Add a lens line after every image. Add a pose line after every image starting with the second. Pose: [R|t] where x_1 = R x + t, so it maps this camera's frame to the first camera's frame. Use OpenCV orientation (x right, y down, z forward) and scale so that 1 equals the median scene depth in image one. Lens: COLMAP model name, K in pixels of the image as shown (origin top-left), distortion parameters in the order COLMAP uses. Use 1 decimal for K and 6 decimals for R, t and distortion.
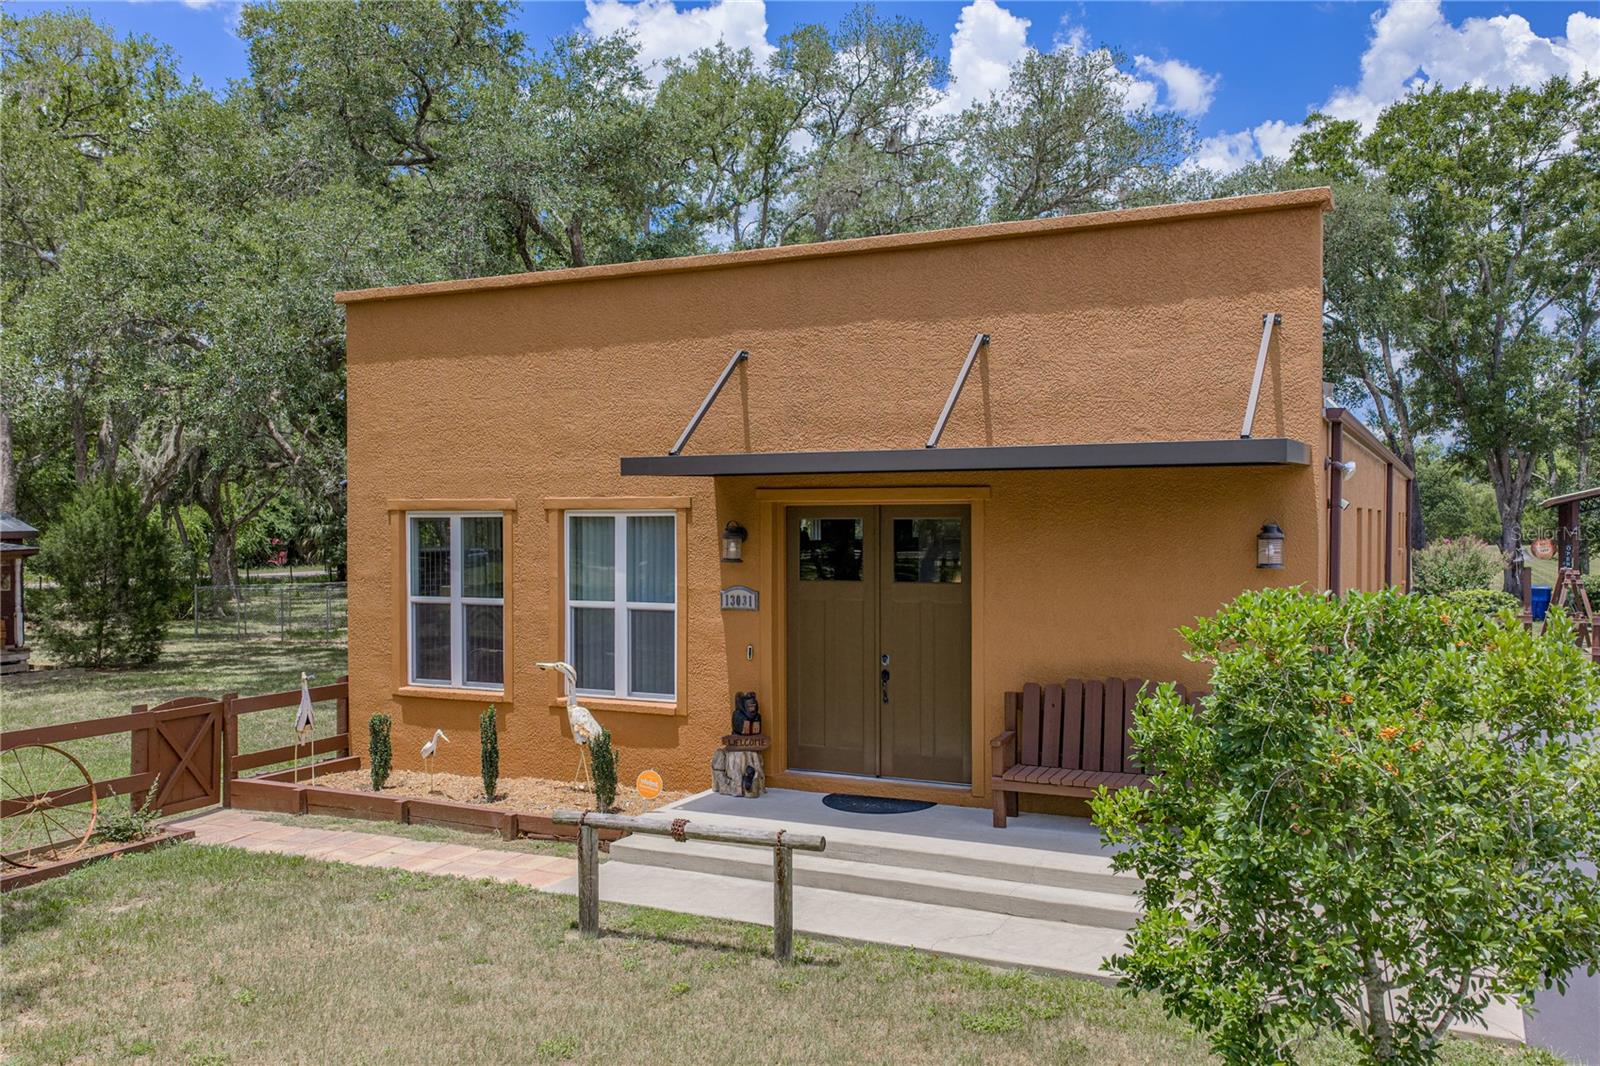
lens RADIAL K [[1324.3, 0, 803.2], [0, 1324.3, 521.1], [0, 0, 1]] dist [0.033494, -0.020141]
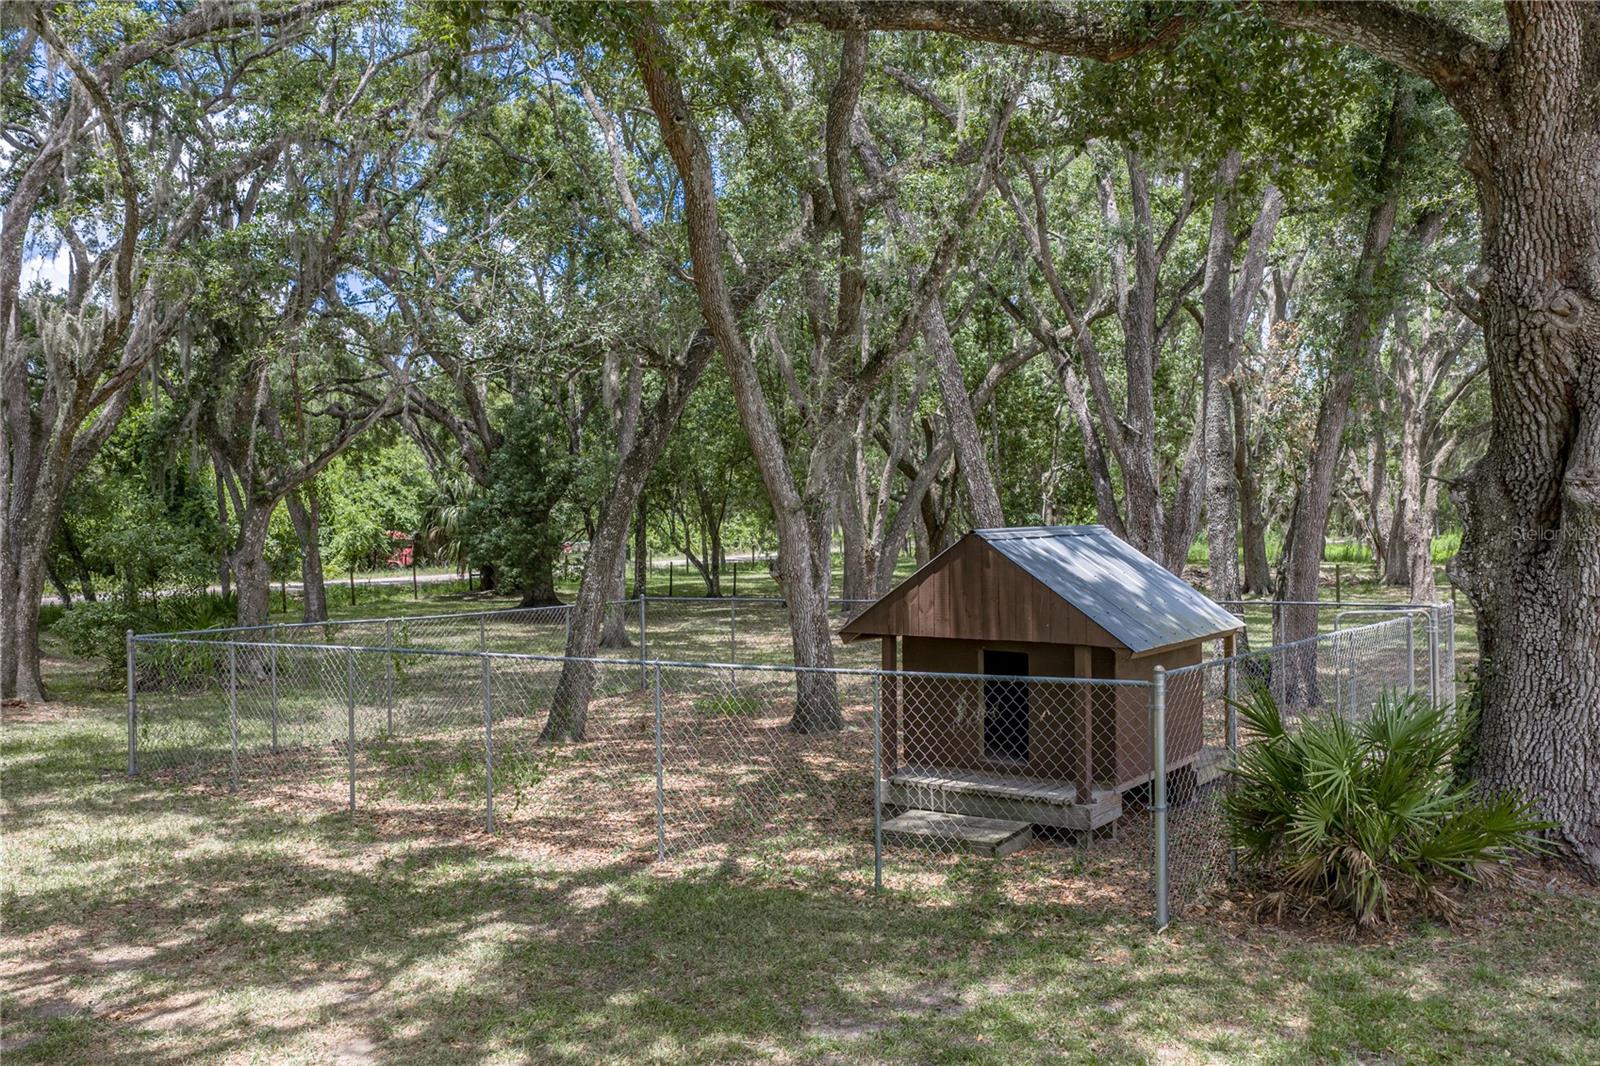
lens RADIAL K [[1324.3, 0, 797.8], [0, 1324.3, 531.2], [0, 0, 1]] dist [0.033494, -0.020141]
pose [[0.995362, -0.013928, -0.095184, -0.113296], [0.014931, 0.999840, 0.009837, 0.010183], [0.095032, -0.011213, 0.995411, 0.310978]]
